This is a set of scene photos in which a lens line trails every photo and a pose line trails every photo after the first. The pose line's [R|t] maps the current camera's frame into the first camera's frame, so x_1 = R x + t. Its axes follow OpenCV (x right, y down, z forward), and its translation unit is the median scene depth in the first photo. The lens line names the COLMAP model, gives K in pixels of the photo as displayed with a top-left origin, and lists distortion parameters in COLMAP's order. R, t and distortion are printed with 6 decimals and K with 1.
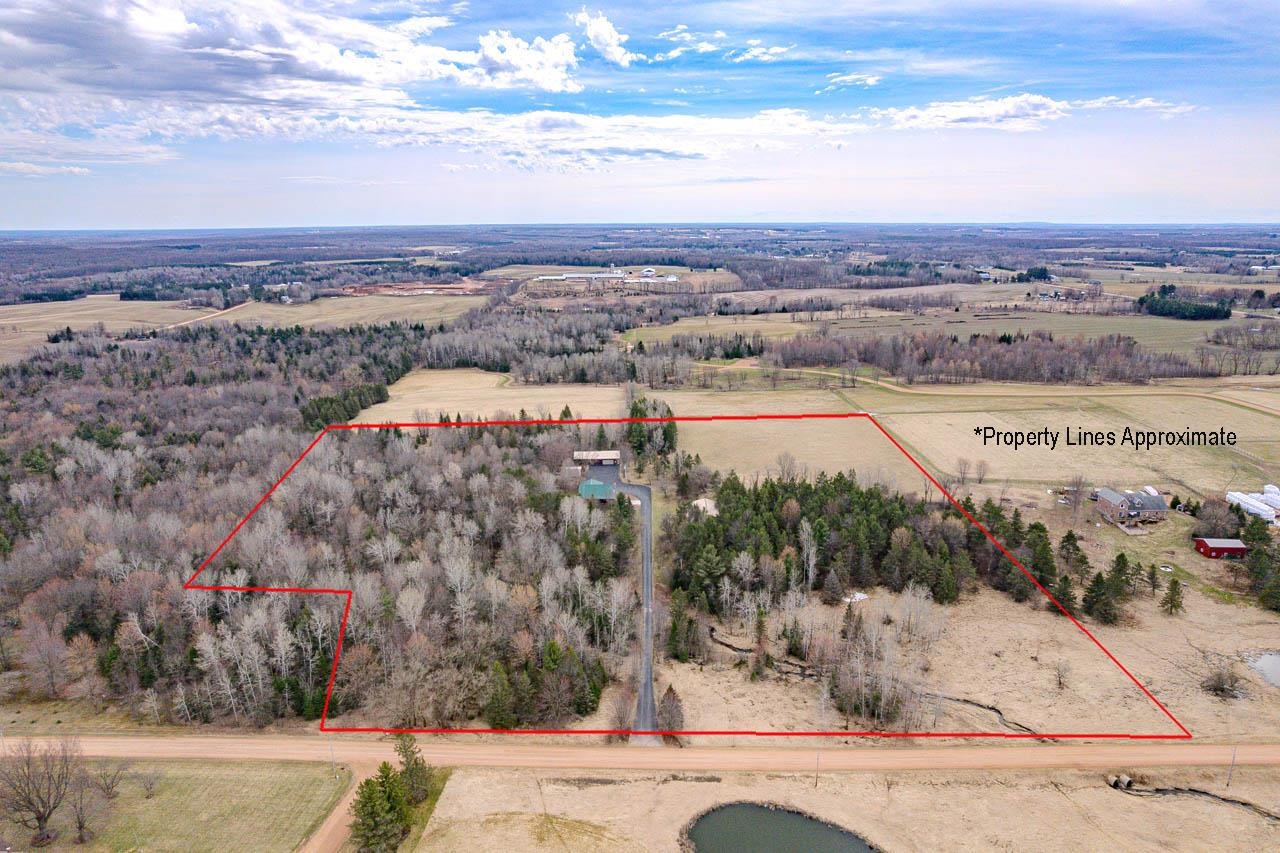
lens RADIAL K [[822.2, 0, 634.0], [0, 822.2, 428.7], [0, 0, 1]] dist [-0.071418, 0.065984]
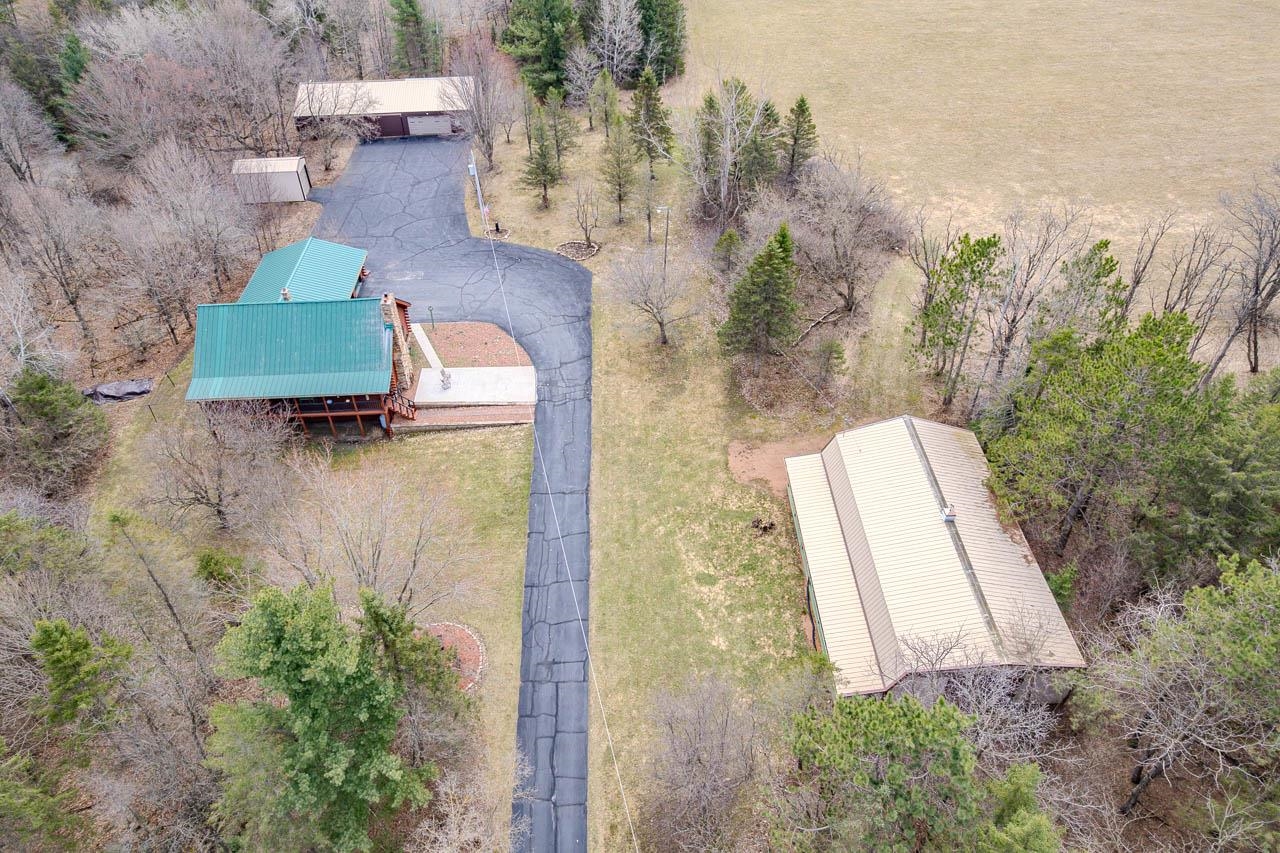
lens RADIAL K [[822.2, 0, 634.0], [0, 822.2, 428.7], [0, 0, 1]] dist [-0.071418, 0.065984]
pose [[0.998859, -0.025144, 0.040611, 0.020552], [0.003965, 0.890944, 0.454096, 0.009884], [-0.047600, -0.453417, 0.890027, 0.738992]]
